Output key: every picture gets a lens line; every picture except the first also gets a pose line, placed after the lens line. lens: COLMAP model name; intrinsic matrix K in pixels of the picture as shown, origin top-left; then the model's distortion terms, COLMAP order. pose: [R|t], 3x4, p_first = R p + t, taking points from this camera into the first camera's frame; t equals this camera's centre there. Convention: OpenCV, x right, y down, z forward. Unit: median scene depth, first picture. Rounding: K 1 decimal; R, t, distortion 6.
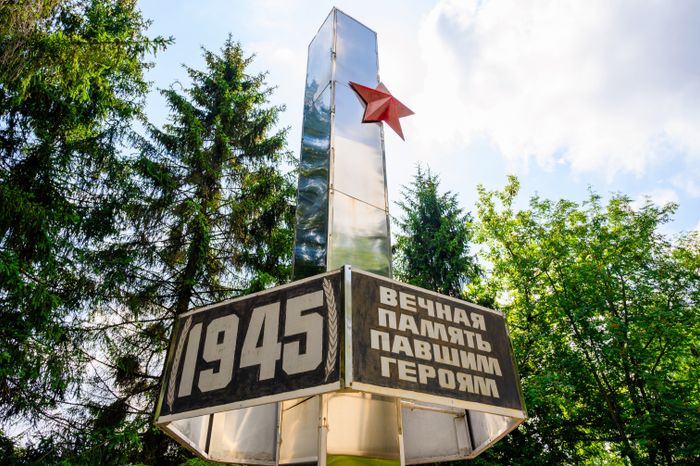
lens RADIAL K [[463.7, 0, 351.1], [0, 463.7, 248.3], [0, 0, 1]] dist [-0.000456, 0.001108]
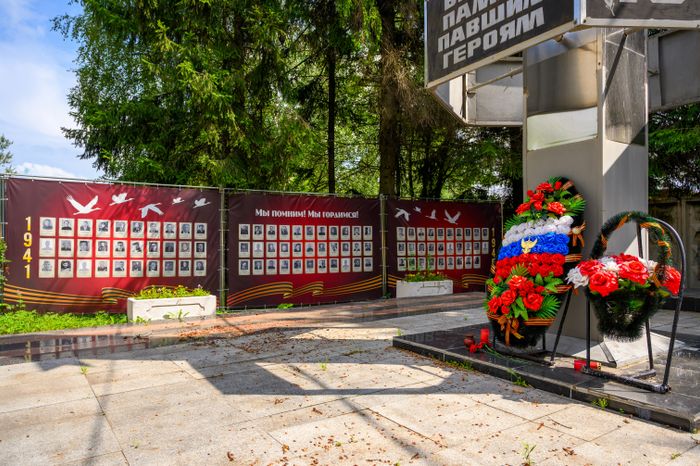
lens RADIAL K [[482.7, 0, 347.6], [0, 482.7, 241.4], [0, 0, 1]] dist [0.000743, 0.001493]
pose [[0.009856, 0.006187, -0.999932, 1.384468], [0.555938, 0.831156, 0.010622, 0.478555], [0.831165, -0.556005, 0.004752, 0.406788]]
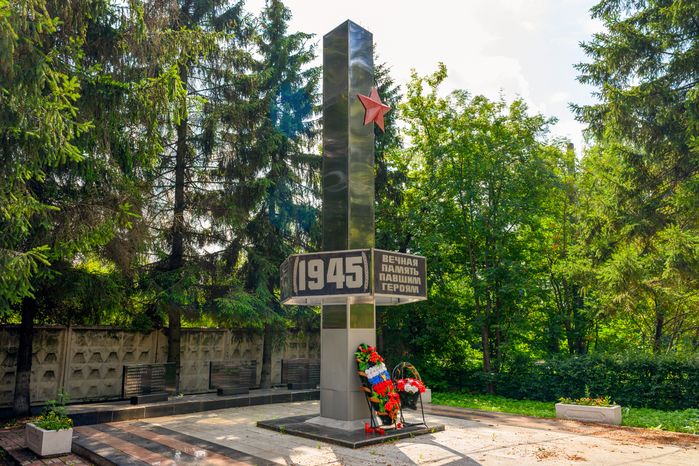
lens RADIAL K [[490.4, 0, 300.4], [0, 490.4, 273.8], [0, 0, 1]] dist [0.040639, 0.000188]
pose [[0.990563, 0.028558, 0.134054, -0.753370], [-0.084777, 0.896174, 0.435529, -0.972294], [-0.107698, -0.442783, 0.890137, -1.422727]]
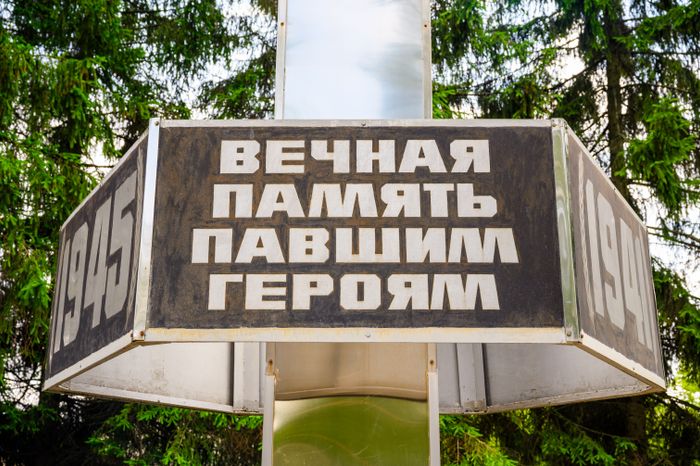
lens RADIAL K [[867.7, 0, 366.8], [0, 867.7, 232.7], [0, 0, 1]] dist [0.005235, -0.000478]
pose [[0.851311, -0.139464, -0.505787, 0.695958], [0.278597, 0.937047, 0.210541, 0.016956], [0.444583, -0.320146, 0.836572, 0.208422]]
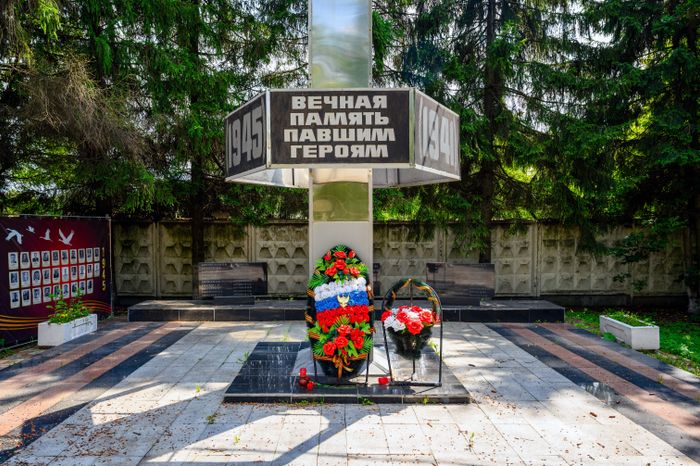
lens RADIAL K [[535.7, 0, 350.0], [0, 535.7, 233.0], [0, 0, 1]] dist [0.005285, -0.001203]
pose [[0.841094, 0.014270, -0.540701, 1.171162], [0.291344, 0.830291, 0.475117, -0.324385], [0.455718, -0.557148, 0.694195, -0.368615]]
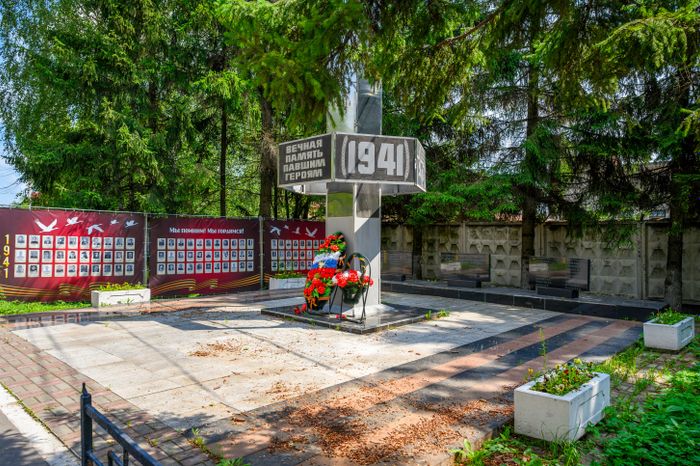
lens RADIAL K [[495.1, 0, 333.7], [0, 495.1, 232.3], [0, 0, 1]] dist [-0.000101, 0.001986]
pose [[0.211694, 0.005760, -0.977319, 2.935437], [0.529841, 0.839605, 0.119715, 0.300950], [0.821252, -0.543167, 0.174687, 0.457744]]
